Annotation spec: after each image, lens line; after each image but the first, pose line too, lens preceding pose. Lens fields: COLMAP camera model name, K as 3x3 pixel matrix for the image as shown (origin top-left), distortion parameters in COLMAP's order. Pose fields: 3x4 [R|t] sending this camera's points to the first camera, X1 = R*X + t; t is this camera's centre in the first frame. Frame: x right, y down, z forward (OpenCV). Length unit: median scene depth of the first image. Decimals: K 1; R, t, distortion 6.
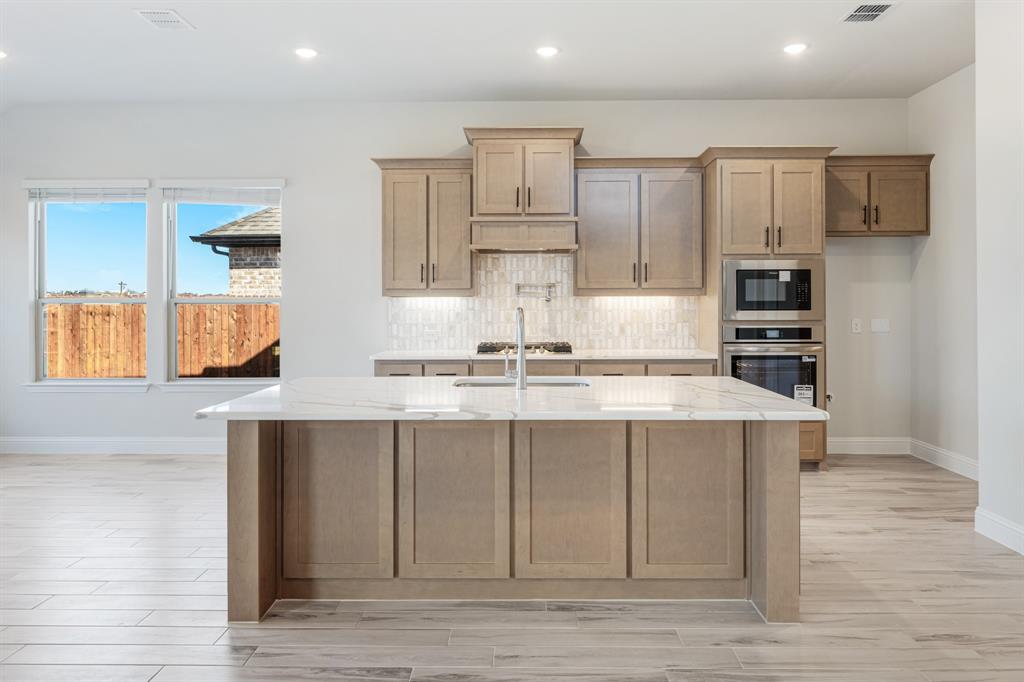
lens RADIAL K [[703.7, 0, 520.7], [0, 703.7, 297.4], [0, 0, 1]] dist [-0.002398, -0.004523]
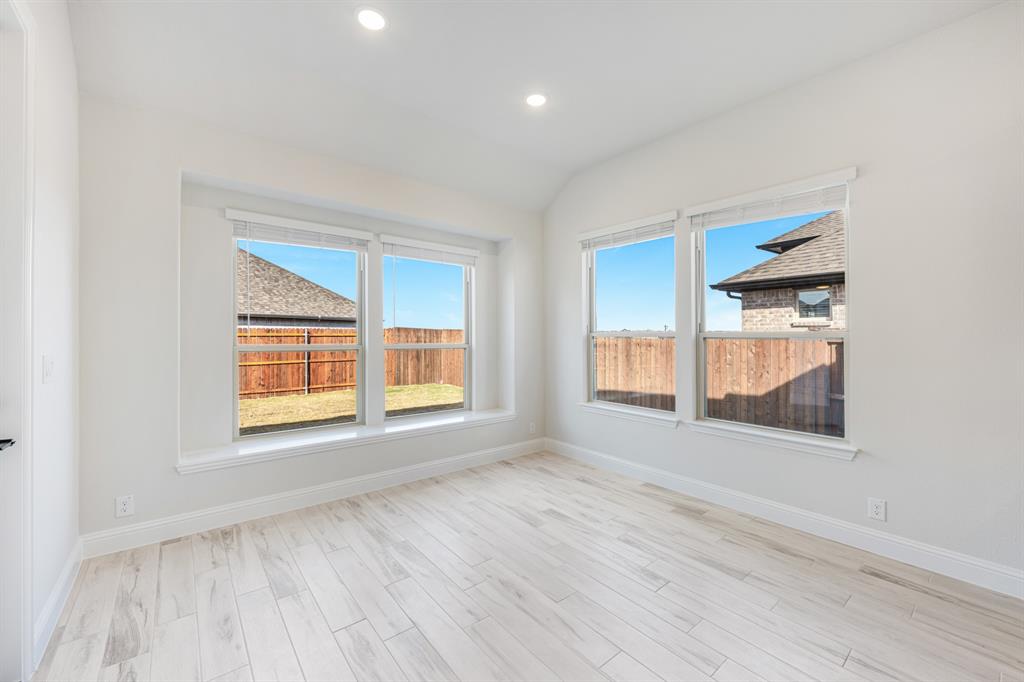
lens RADIAL K [[418.6, 0, 512.6], [0, 418.6, 331.5], [0, 0, 1]] dist [-0.003095, -0.000042]
pose [[0.645579, -0.000609, -0.763693, -0.236204], [-0.003733, 0.999985, -0.003953, 0.003137], [0.763684, 0.005403, 0.645567, 0.457460]]
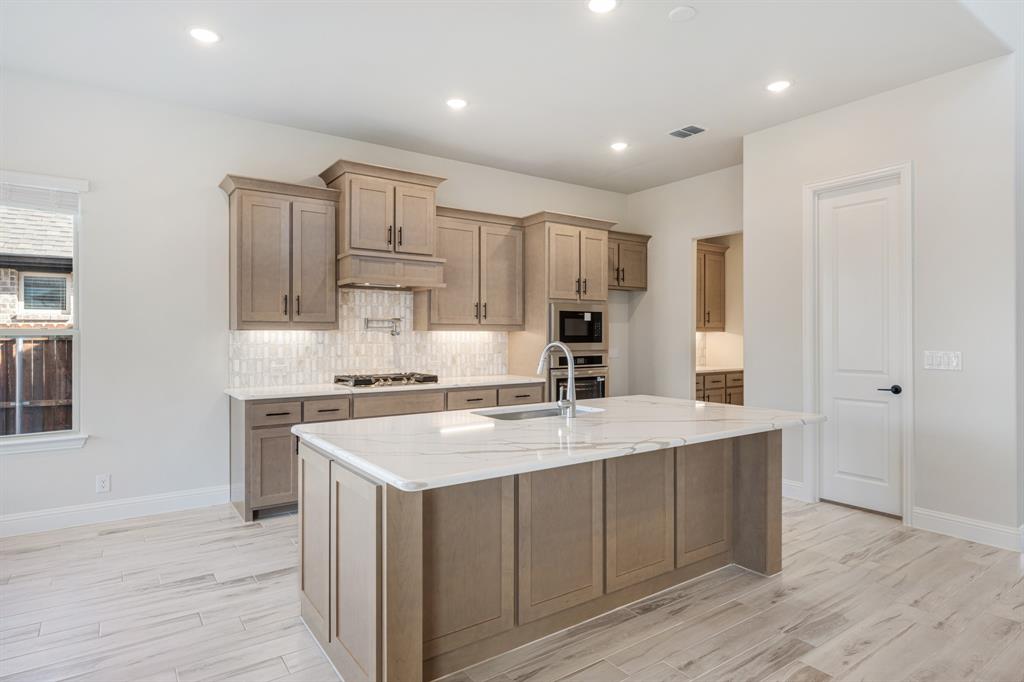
lens RADIAL K [[569.3, 0, 509.5], [0, 569.3, 332.7], [0, 0, 1]] dist [-0.006757, 0.000701]
pose [[0.813498, 0.005304, 0.581544, -0.321814], [-0.005569, 0.999984, -0.001329, 0.001856], [-0.581541, -0.002158, 0.813514, 0.194447]]
